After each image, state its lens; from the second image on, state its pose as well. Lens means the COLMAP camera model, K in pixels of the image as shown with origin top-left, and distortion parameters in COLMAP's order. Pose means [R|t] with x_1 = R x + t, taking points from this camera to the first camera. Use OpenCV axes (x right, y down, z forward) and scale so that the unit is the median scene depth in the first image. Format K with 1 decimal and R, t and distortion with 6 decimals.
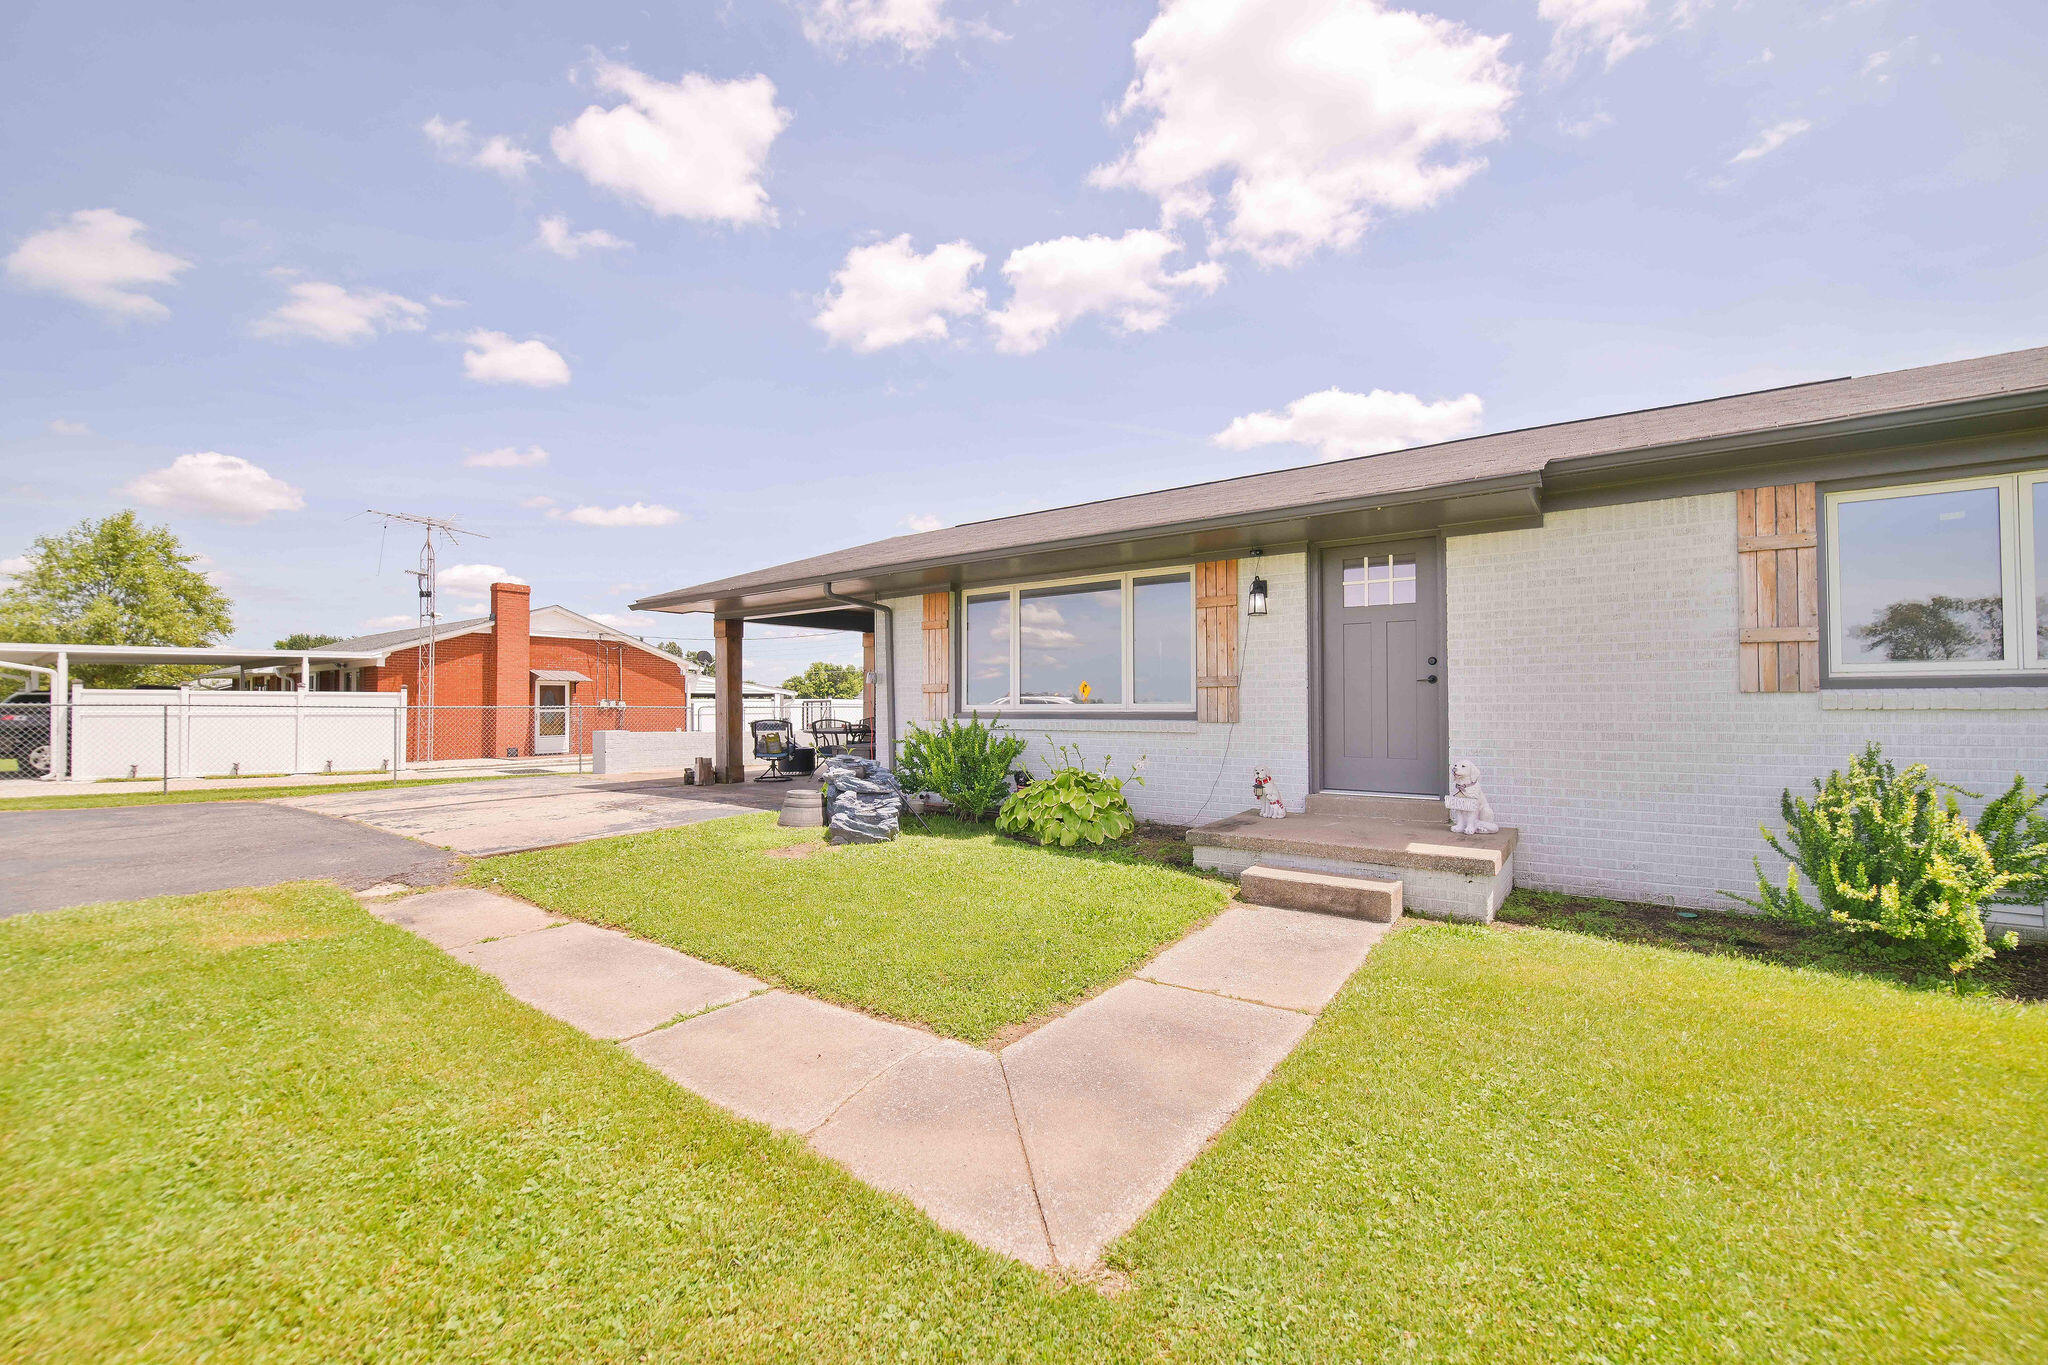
lens RADIAL K [[851.1, 0, 1024.0], [0, 851.1, 682.5], [0, 0, 1]] dist [-0.014505, 0.000054]
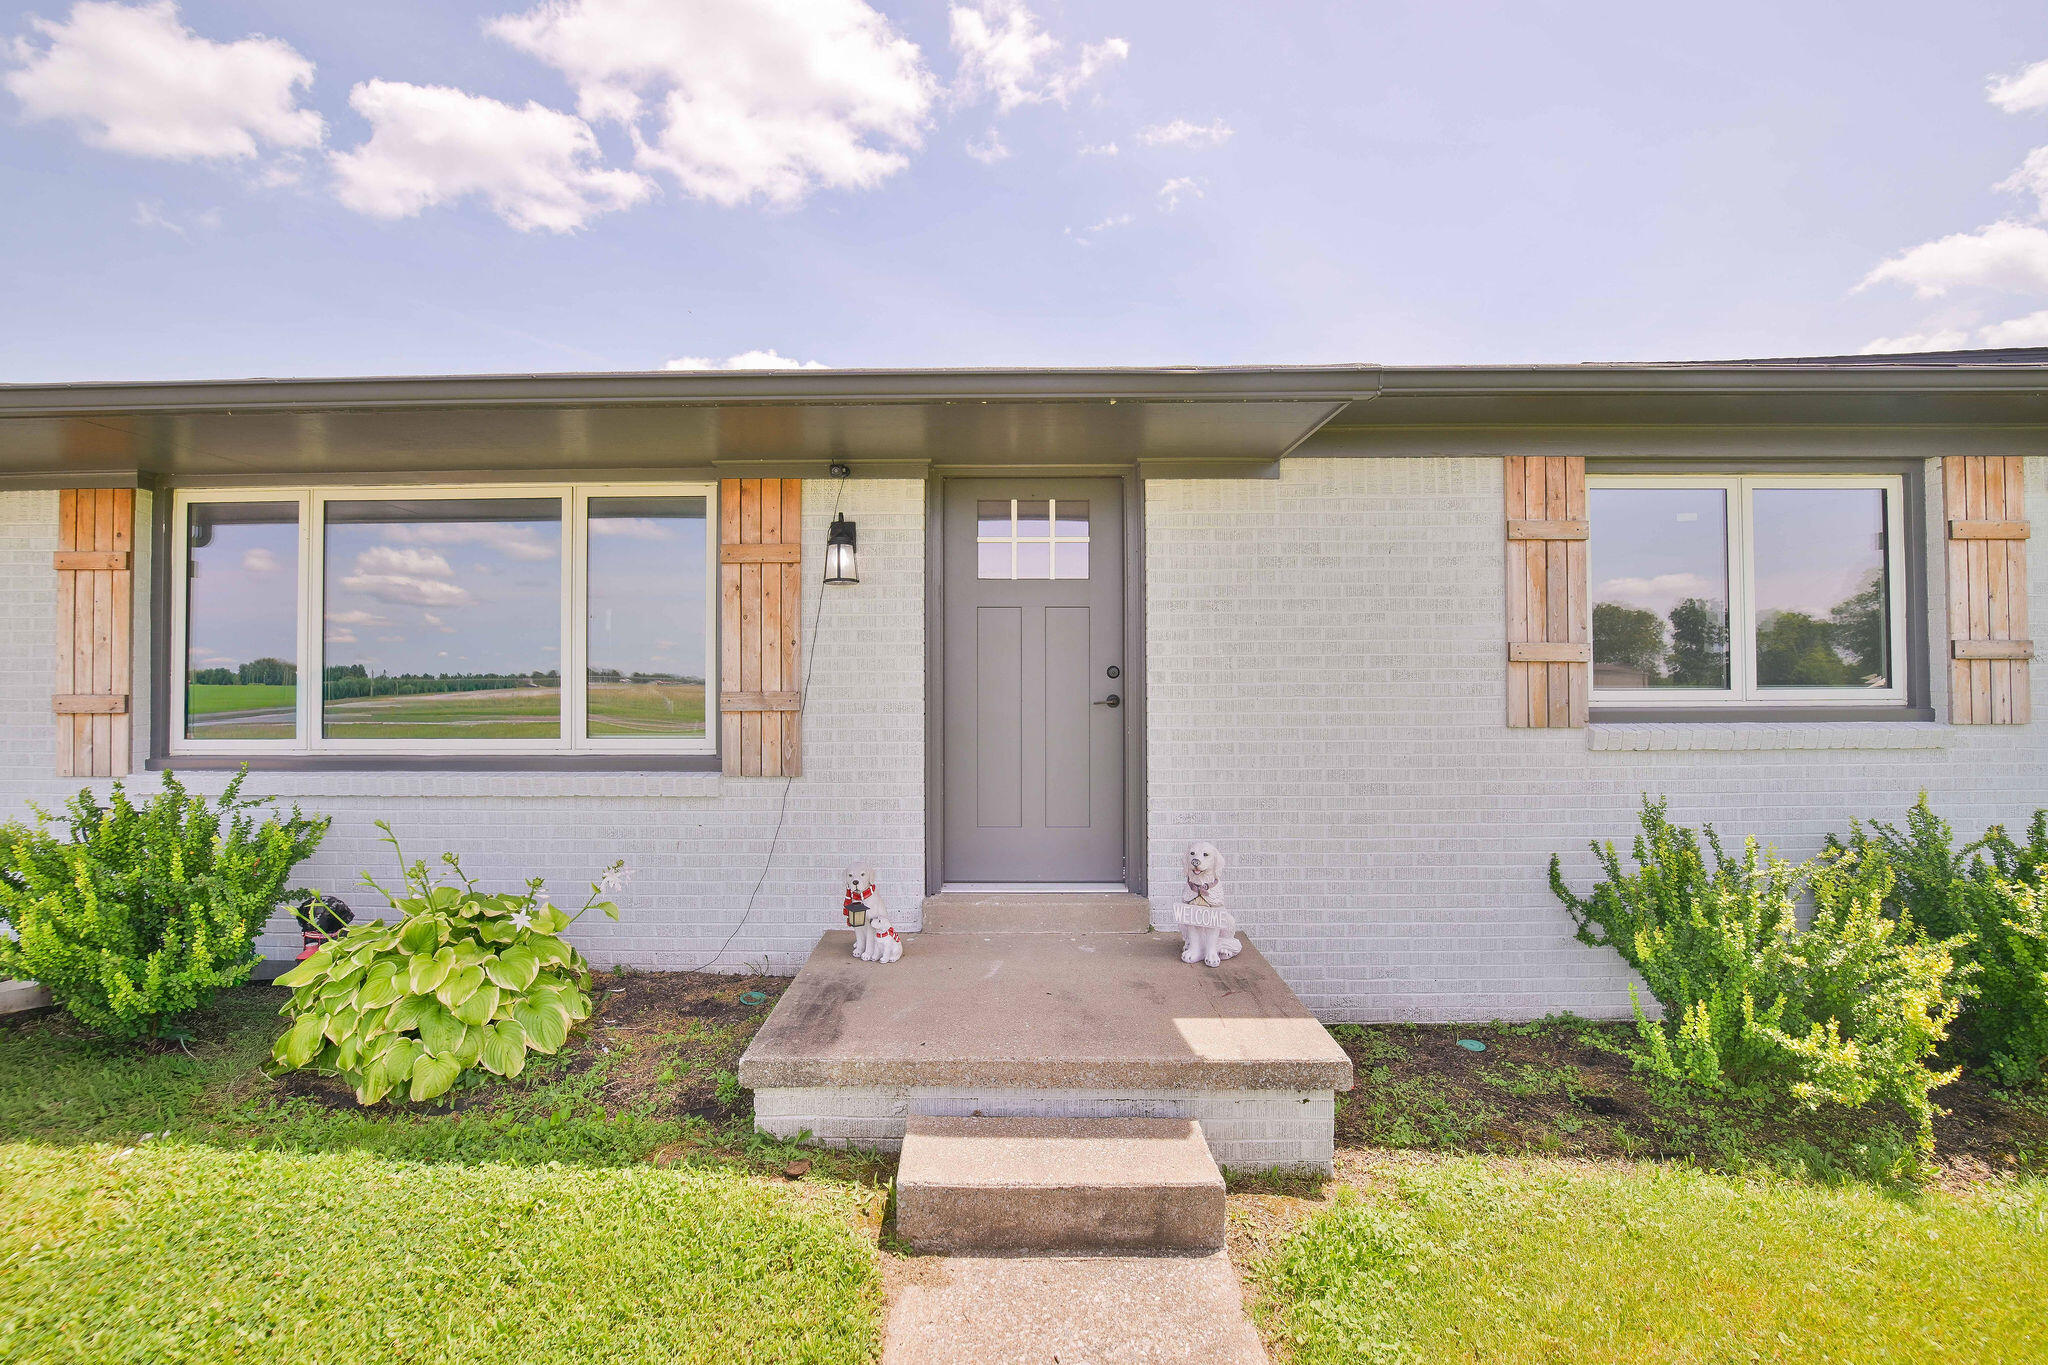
lens RADIAL K [[889.1, 0, 1017.6], [0, 889.1, 661.0], [0, 0, 1]] dist [-0.010646, 0.000400]
pose [[0.810757, 0.003285, 0.585374, 0.029981], [-0.014618, 0.999786, 0.014635, -0.039922], [-0.585201, -0.020423, 0.810631, 0.473926]]
